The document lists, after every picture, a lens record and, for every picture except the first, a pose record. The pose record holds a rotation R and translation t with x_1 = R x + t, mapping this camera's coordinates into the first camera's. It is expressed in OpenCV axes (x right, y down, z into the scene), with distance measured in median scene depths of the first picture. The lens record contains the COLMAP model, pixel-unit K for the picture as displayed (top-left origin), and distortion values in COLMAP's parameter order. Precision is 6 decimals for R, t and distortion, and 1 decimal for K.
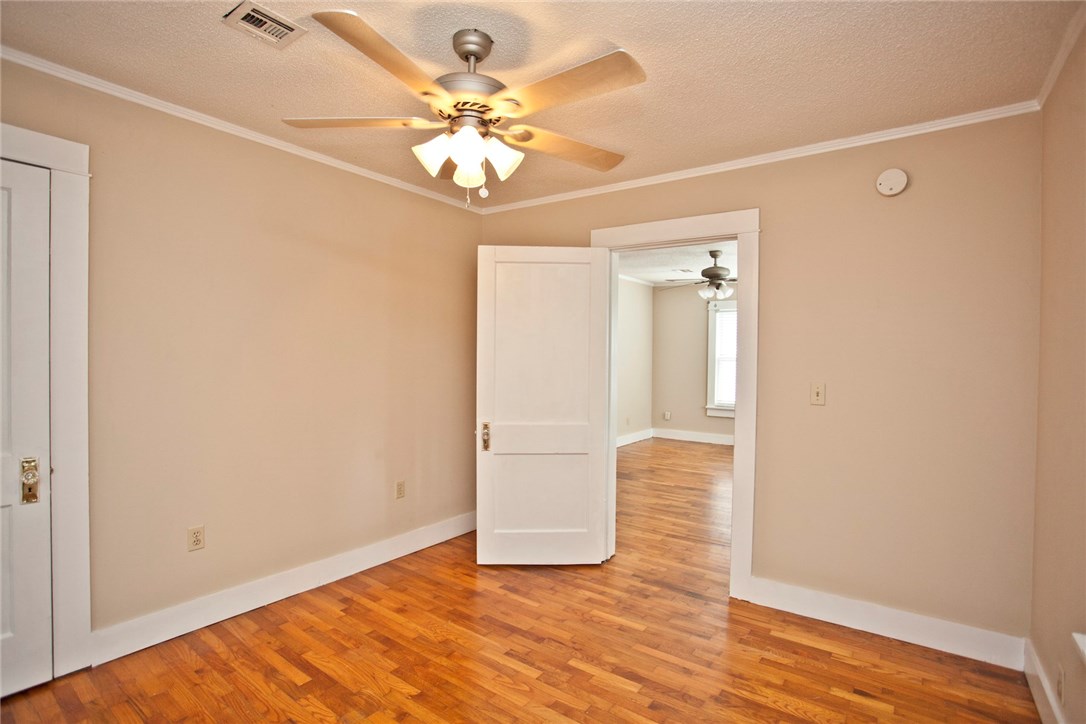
lens RADIAL K [[523.0, 0, 546.9], [0, 523.0, 356.4], [0, 0, 1]] dist [-0.063418, 0.019345]
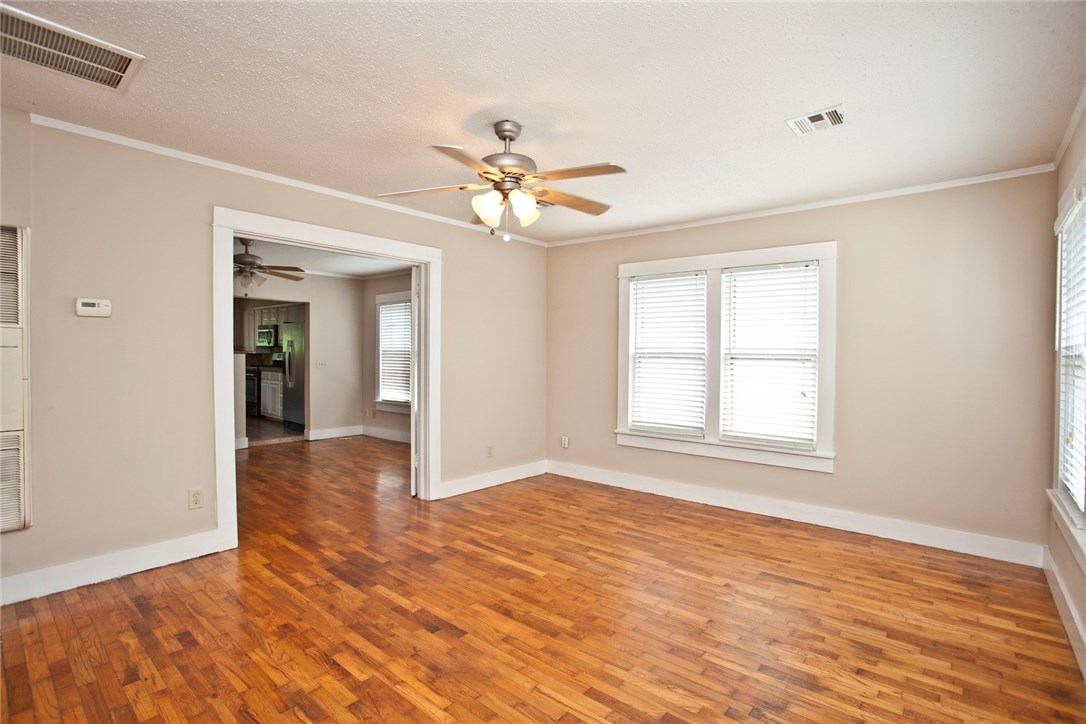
lens RADIAL K [[523.0, 0, 542.4], [0, 523.0, 351.8], [0, 0, 1]] dist [-0.063418, 0.019345]
pose [[0.996403, 0.004231, -0.084633, 0.450742], [-0.004775, 0.999969, -0.006230, 0.008154], [0.084604, 0.006611, 0.996393, 0.590470]]
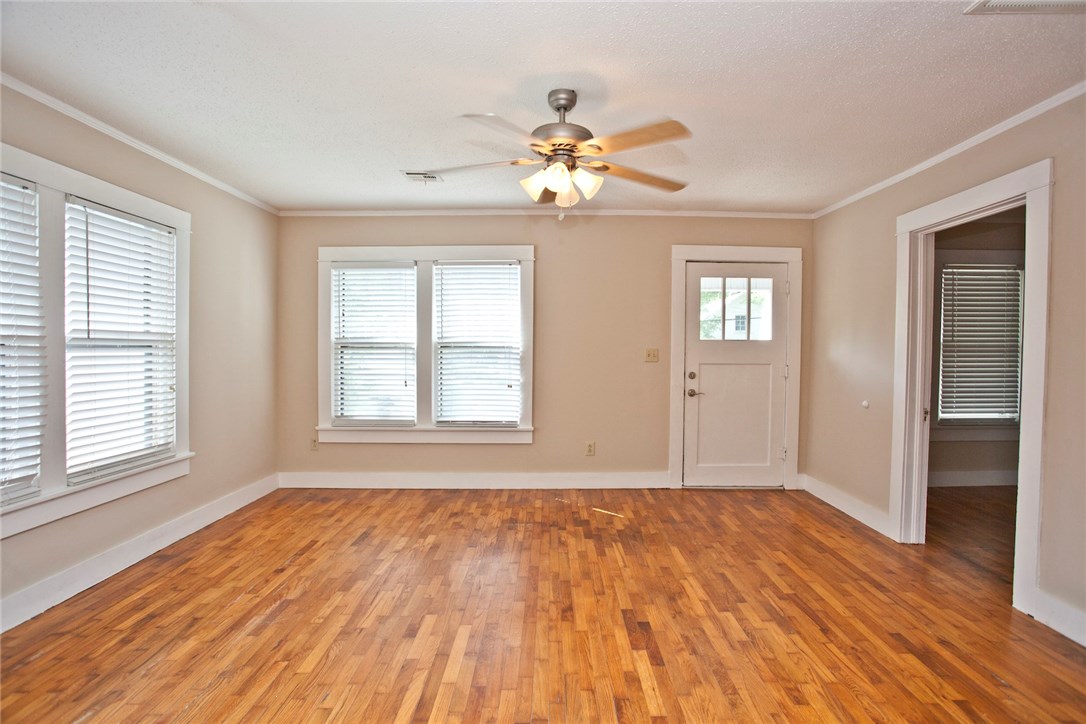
lens RADIAL K [[523.0, 0, 549.4], [0, 523.0, 360.7], [0, 0, 1]] dist [-0.063418, 0.019345]
pose [[-0.590735, -0.025115, 0.806474, -0.036964], [-0.004608, 0.999604, 0.027753, 0.010620], [-0.806852, 0.012678, -0.590617, 1.449743]]
